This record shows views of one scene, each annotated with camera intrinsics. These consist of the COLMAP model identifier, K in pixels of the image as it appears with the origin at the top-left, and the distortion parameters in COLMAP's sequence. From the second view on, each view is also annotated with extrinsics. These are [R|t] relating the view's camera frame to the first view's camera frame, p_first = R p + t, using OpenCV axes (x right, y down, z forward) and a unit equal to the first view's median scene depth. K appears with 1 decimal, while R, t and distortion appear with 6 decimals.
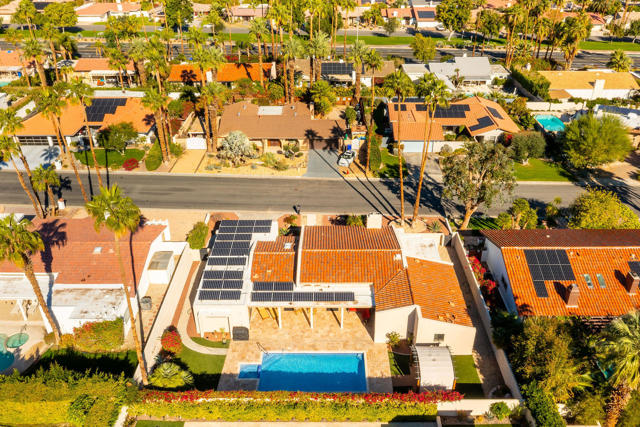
lens RADIAL K [[531.1, 0, 329.0], [0, 531.1, 213.8], [0, 0, 1]] dist [-0.005156, -0.000649]
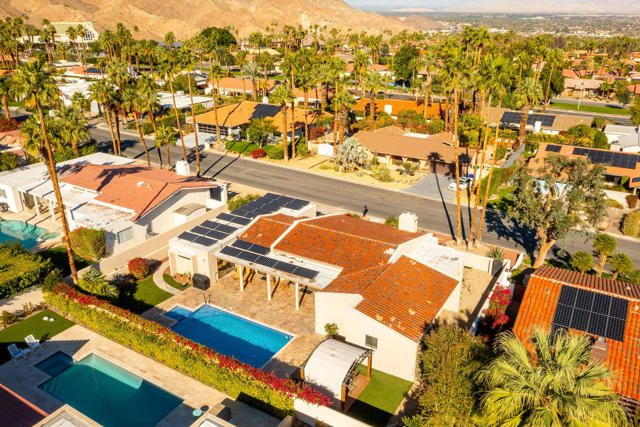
lens RADIAL K [[501.6, 0, 327.2], [0, 501.6, 210.3], [0, 0, 1]] dist [-0.010889, 0.000320]
pose [[0.861773, 0.184766, -0.472450, 0.374376], [-0.253505, 0.963541, -0.085585, 0.103570], [0.439412, 0.193523, 0.877192, 0.240006]]
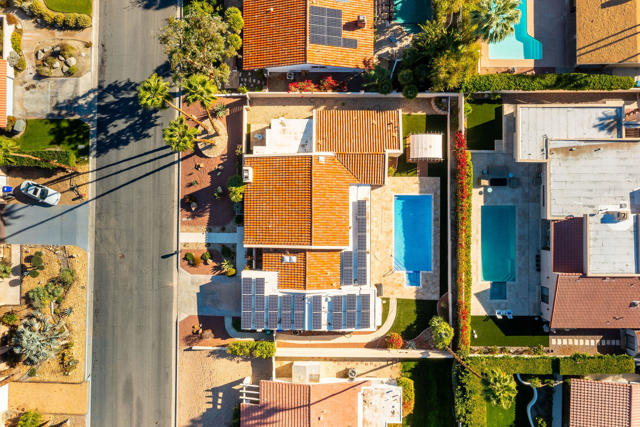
lens RADIAL K [[501.6, 0, 327.2], [0, 501.6, 210.3], [0, 0, 1]] dist [-0.010889, 0.000320]
pose [[0.008786, -0.999931, 0.007833, 0.013230], [0.535588, 0.011321, 0.844404, -0.742989], [-0.844434, -0.003224, 0.535650, 0.393223]]
